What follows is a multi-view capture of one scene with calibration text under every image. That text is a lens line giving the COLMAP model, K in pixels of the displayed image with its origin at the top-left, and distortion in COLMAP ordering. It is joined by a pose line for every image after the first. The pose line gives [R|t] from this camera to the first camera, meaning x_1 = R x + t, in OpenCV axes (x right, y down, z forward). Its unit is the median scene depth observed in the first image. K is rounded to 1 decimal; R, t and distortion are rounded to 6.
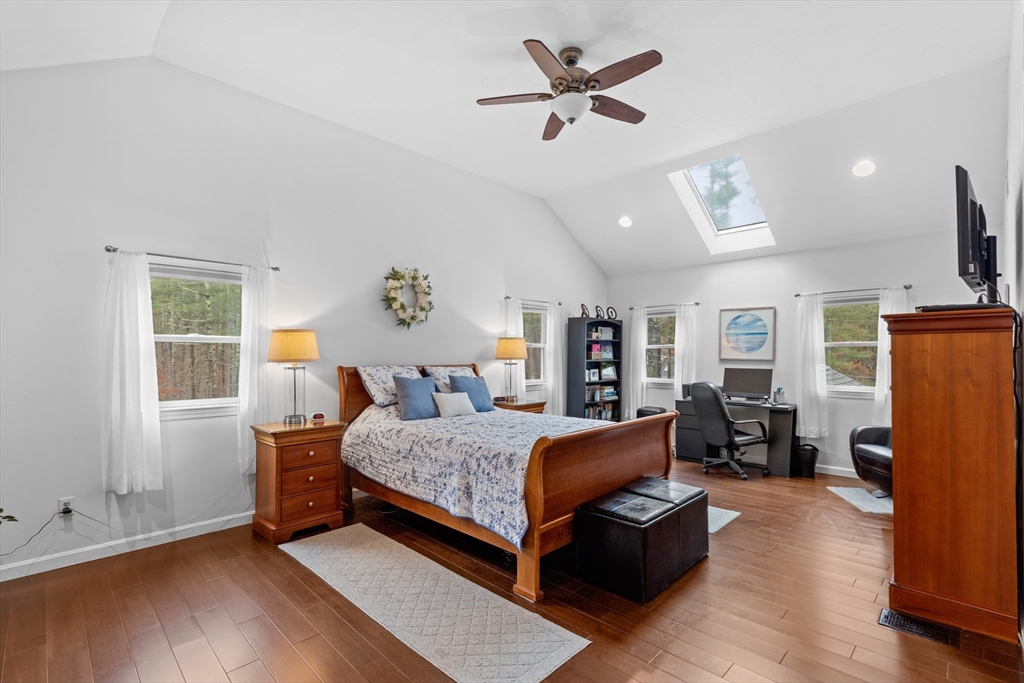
lens RADIAL K [[461.7, 0, 512.0], [0, 461.7, 341.5], [0, 0, 1]] dist [0.001453, 0.000217]
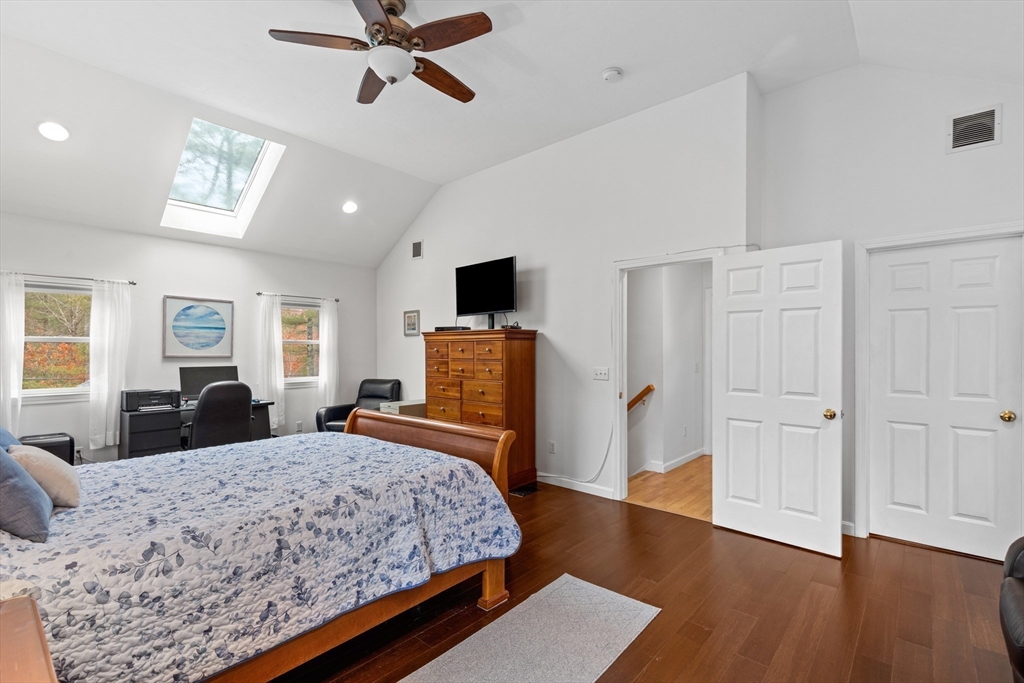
lens RADIAL K [[461.7, 0, 512.0], [0, 461.7, 341.5], [0, 0, 1]] dist [0.001453, 0.000217]
pose [[-0.049582, 0.019437, 0.998581, -0.669470], [-0.027938, 0.999392, -0.020840, 0.019405], [-0.998379, -0.028931, -0.049009, 0.733100]]
